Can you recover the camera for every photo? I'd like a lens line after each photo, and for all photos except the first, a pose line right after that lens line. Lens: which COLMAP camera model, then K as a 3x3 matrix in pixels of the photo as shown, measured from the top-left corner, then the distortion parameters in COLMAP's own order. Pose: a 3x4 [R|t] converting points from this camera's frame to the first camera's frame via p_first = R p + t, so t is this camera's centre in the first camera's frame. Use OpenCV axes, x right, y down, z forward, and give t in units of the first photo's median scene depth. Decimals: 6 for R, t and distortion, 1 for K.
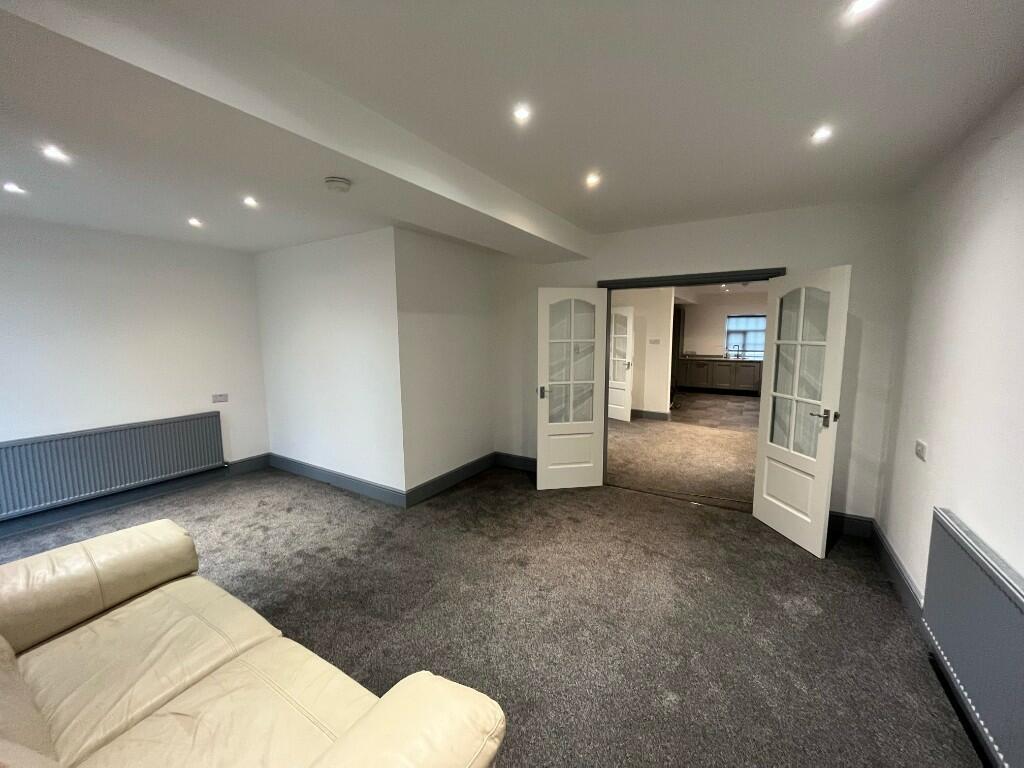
lens RADIAL K [[413.3, 0, 504.8], [0, 413.3, 378.4], [0, 0, 1]] dist [-0.001978, -0.000342]
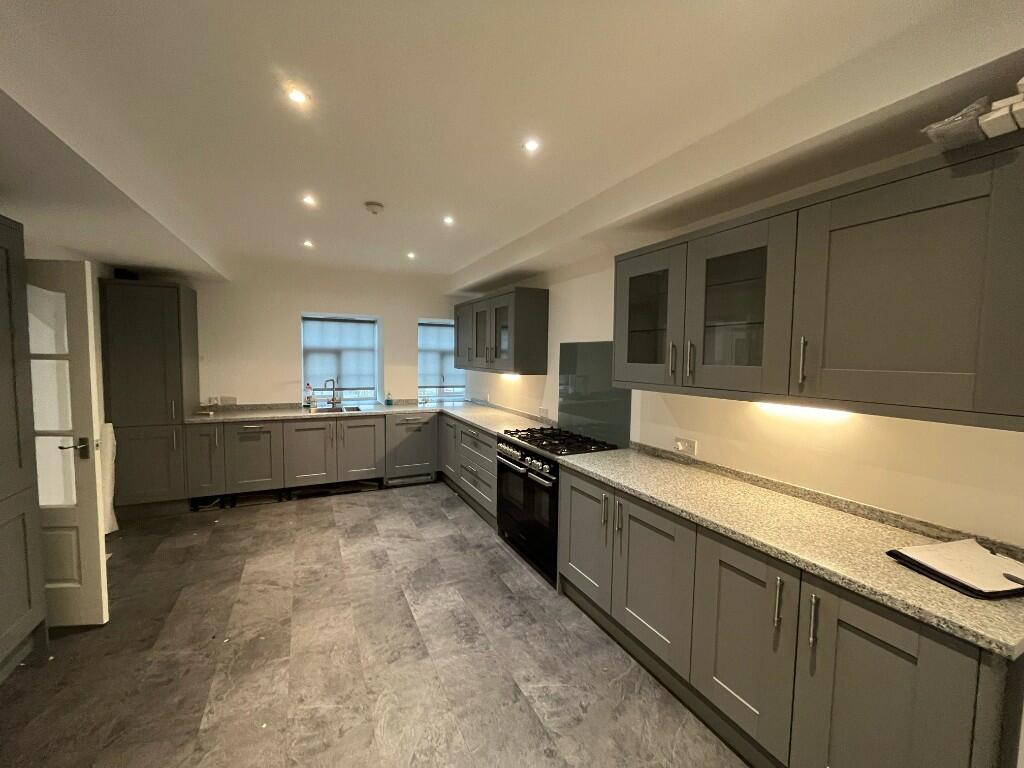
lens RADIAL K [[413.3, 0, 507.1], [0, 413.3, 385.5], [0, 0, 1]] dist [-0.001978, -0.000342]
pose [[0.537094, -0.049271, 0.842082, 0.265929], [0.075955, 0.997062, 0.009893, -0.060030], [-0.840096, 0.058646, 0.539258, 0.556642]]
